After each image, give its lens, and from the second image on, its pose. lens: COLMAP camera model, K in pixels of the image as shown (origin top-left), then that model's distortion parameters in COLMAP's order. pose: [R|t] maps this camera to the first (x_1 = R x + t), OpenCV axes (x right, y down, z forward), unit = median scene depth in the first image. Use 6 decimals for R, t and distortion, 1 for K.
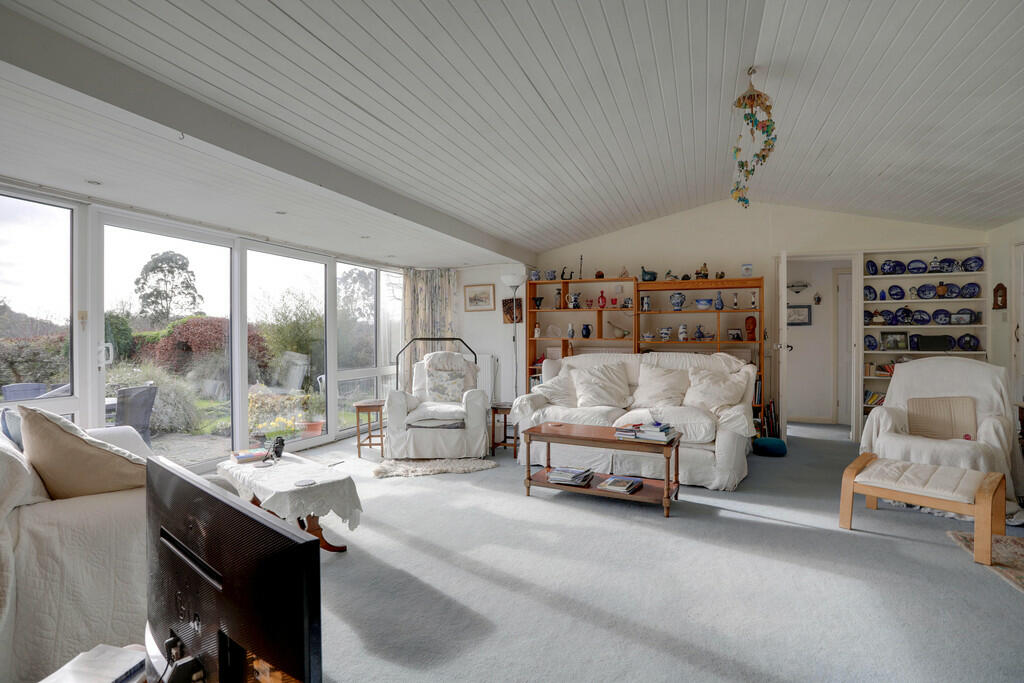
lens RADIAL K [[499.9, 0, 512.0], [0, 499.9, 341.5], [0, 0, 1]] dist [-0.018538, 0.000467]
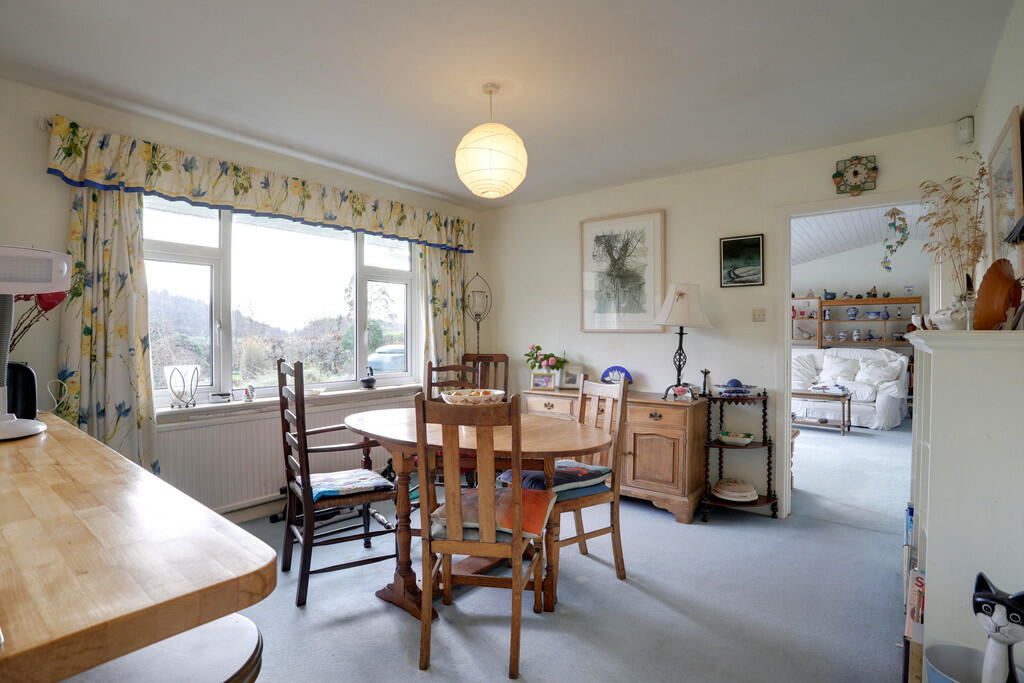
lens RADIAL K [[499.9, 0, 512.0], [0, 499.9, 341.5], [0, 0, 1]] dist [-0.018538, 0.000467]
pose [[0.957749, 0.004521, -0.287568, -0.213836], [-0.003985, 0.999989, 0.002450, 0.001007], [0.287576, -0.001201, 0.957757, -0.707589]]
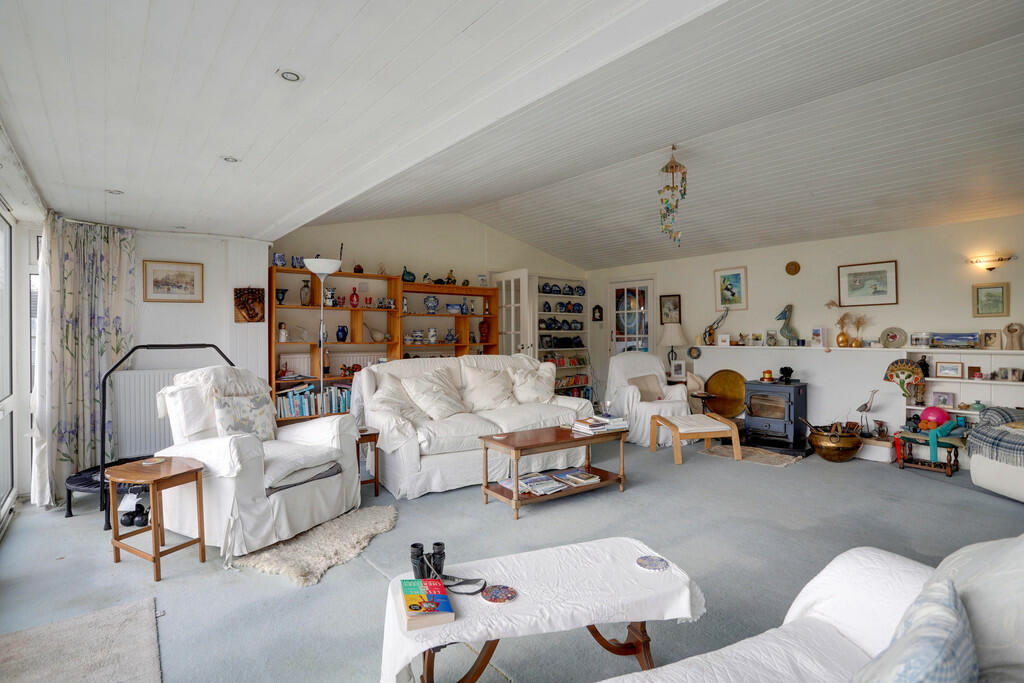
lens RADIAL K [[499.9, 0, 512.0], [0, 499.9, 341.5], [0, 0, 1]] dist [-0.018538, 0.000467]
pose [[0.502683, -0.009808, 0.864415, -0.508039], [0.016863, 0.999857, 0.001539, -0.005173], [-0.864307, 0.013803, 0.502776, 0.388337]]
